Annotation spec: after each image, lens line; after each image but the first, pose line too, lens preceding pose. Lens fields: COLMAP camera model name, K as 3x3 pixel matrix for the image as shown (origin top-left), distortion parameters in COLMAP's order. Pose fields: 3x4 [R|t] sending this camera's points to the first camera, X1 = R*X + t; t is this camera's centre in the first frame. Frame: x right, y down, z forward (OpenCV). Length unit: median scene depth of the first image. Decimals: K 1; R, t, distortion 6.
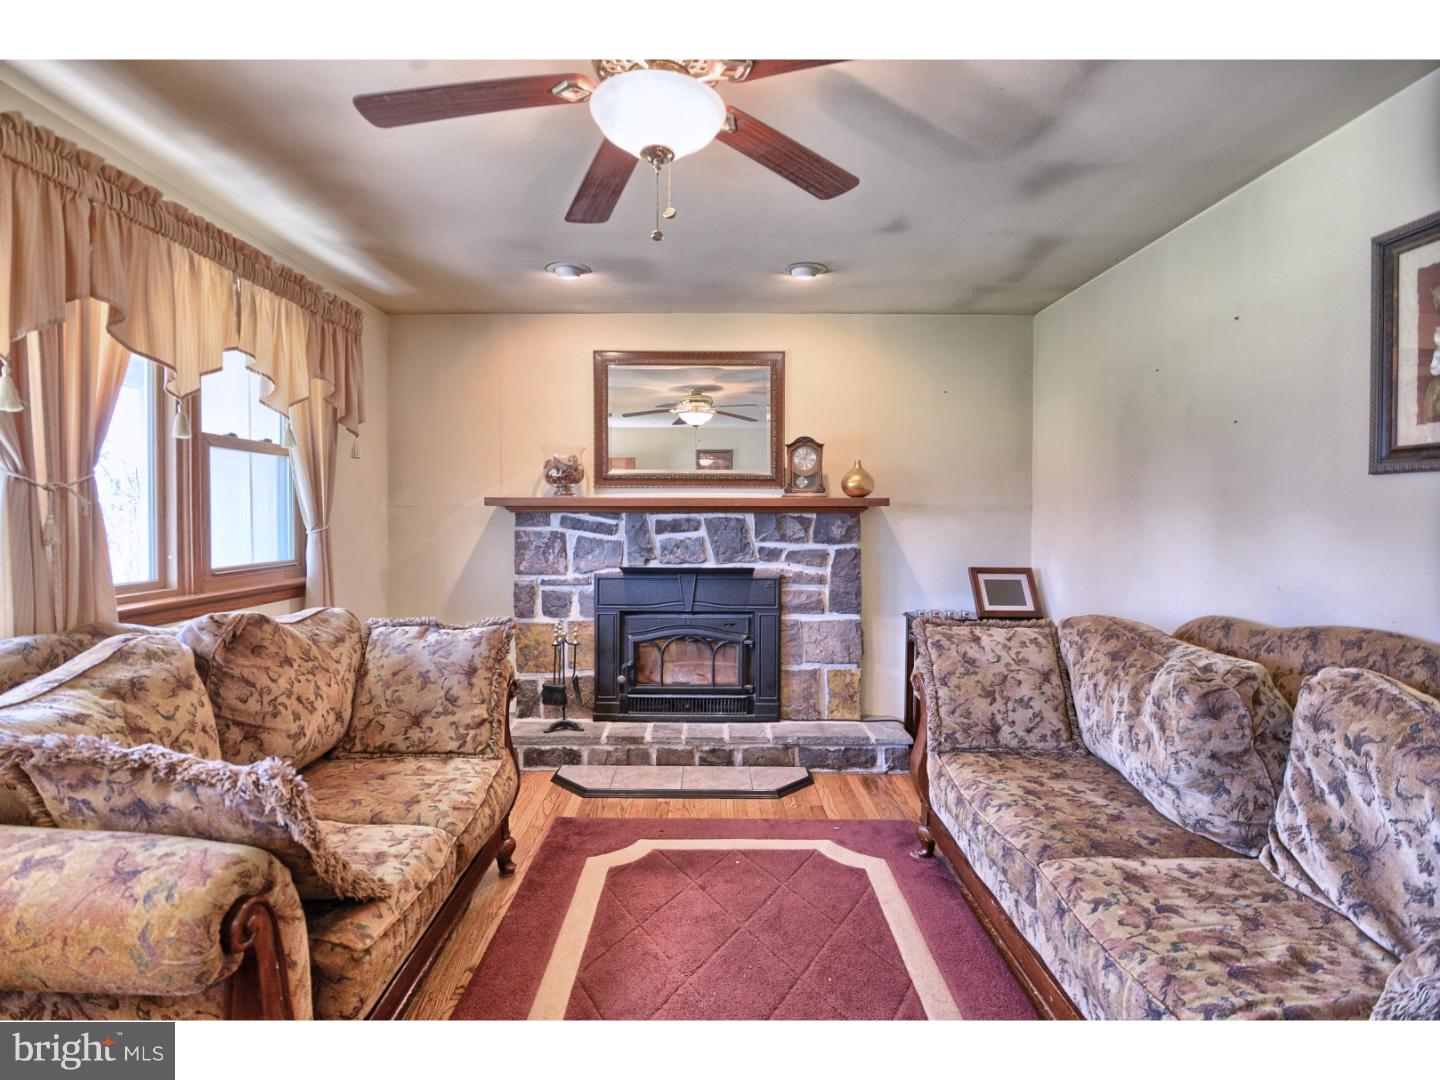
lens RADIAL K [[702.7, 0, 713.0], [0, 702.7, 534.5], [0, 0, 1]] dist [-0.013237, 0.000617]
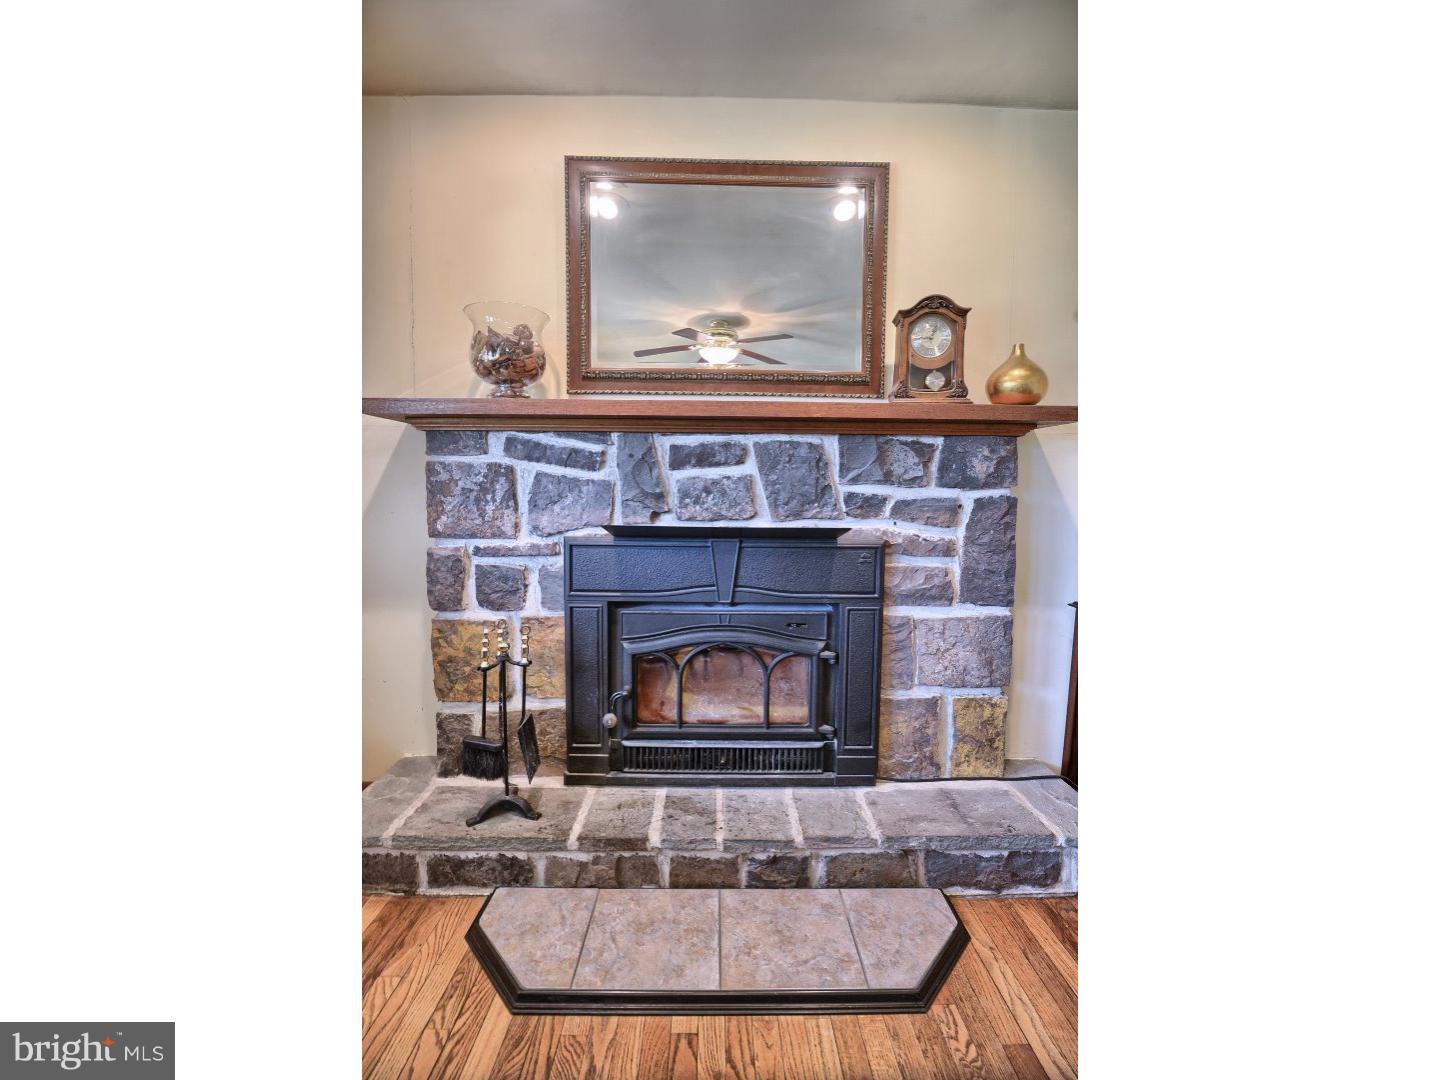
lens RADIAL K [[702.7, 0, 713.0], [0, 702.7, 534.5], [0, 0, 1]] dist [-0.013237, 0.000617]
pose [[0.999682, 0.005689, -0.024559, -0.031684], [-0.004388, 0.998600, 0.052722, 0.022508], [0.024824, -0.052597, 0.998307, 0.420799]]
